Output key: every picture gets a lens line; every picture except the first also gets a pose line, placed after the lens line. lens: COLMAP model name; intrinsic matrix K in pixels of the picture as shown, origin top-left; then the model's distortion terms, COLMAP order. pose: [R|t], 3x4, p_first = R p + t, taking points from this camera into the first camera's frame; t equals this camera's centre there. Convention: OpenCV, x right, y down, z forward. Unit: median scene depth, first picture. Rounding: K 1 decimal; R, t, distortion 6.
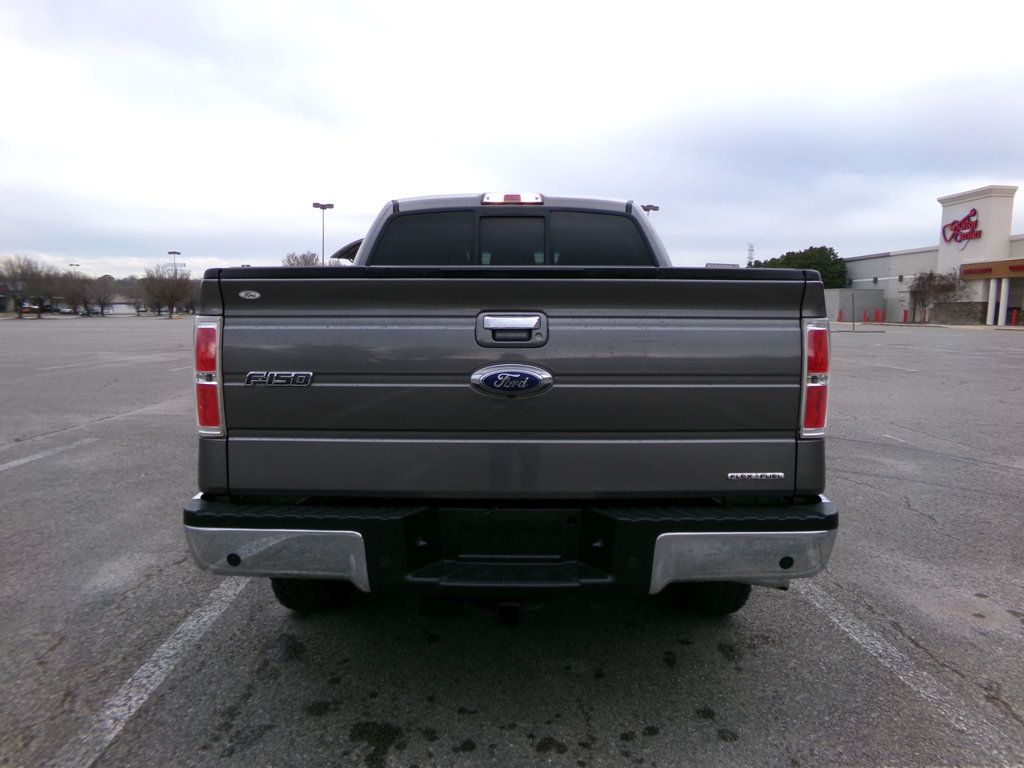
lens RADIAL K [[711.6, 0, 505.0], [0, 711.6, 383.1], [0, 0, 1]] dist [-0.039403, 0.057041]
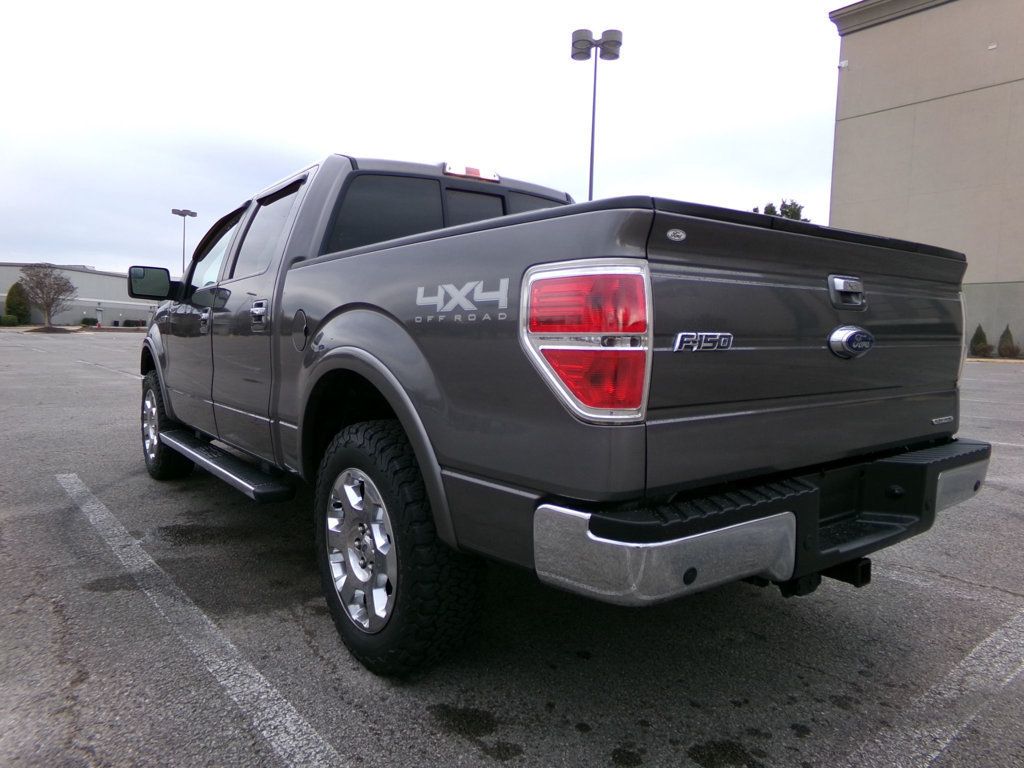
lens RADIAL K [[711.6, 0, 505.0], [0, 711.6, 383.1], [0, 0, 1]] dist [-0.039403, 0.057041]
pose [[0.793318, -0.041141, 0.607416, -0.919581], [0.055852, 0.998425, -0.005321, 0.030297], [-0.606240, 0.038147, 0.794366, 0.460767]]
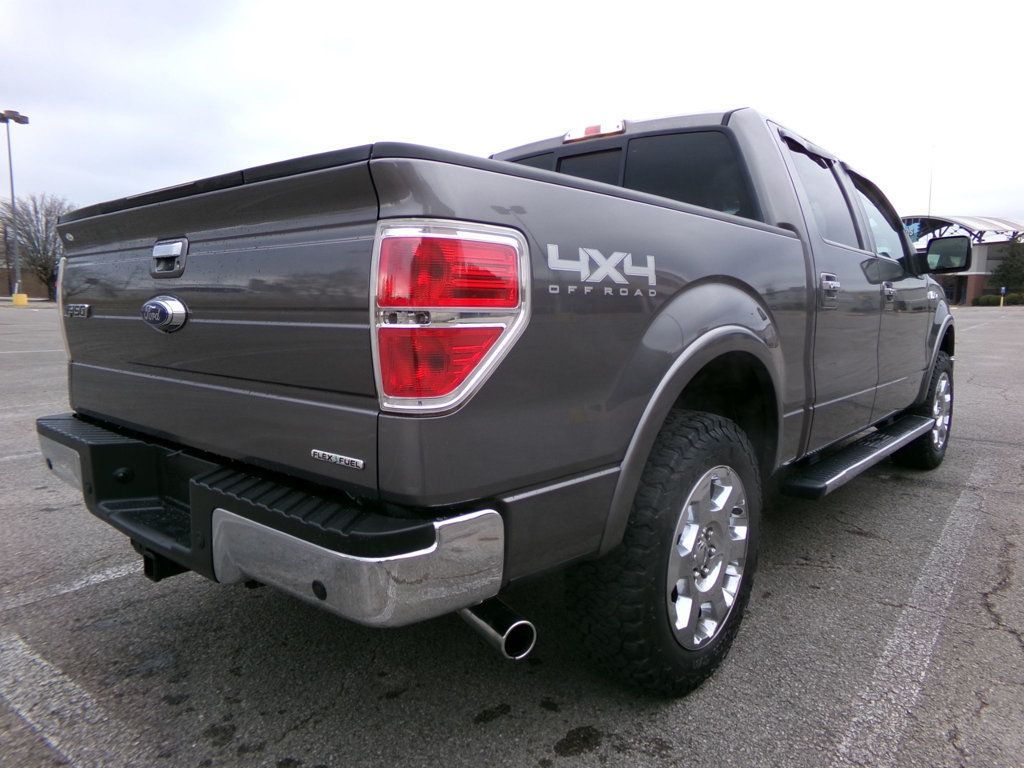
lens RADIAL K [[692.6, 0, 506.5], [0, 692.6, 386.7], [0, 0, 1]] dist [-0.001277, 0.003758]
pose [[0.758203, 0.076568, -0.647507, 0.852493], [-0.066200, 0.996989, 0.040377, 0.022684], [0.648649, 0.012251, 0.760989, 0.562656]]
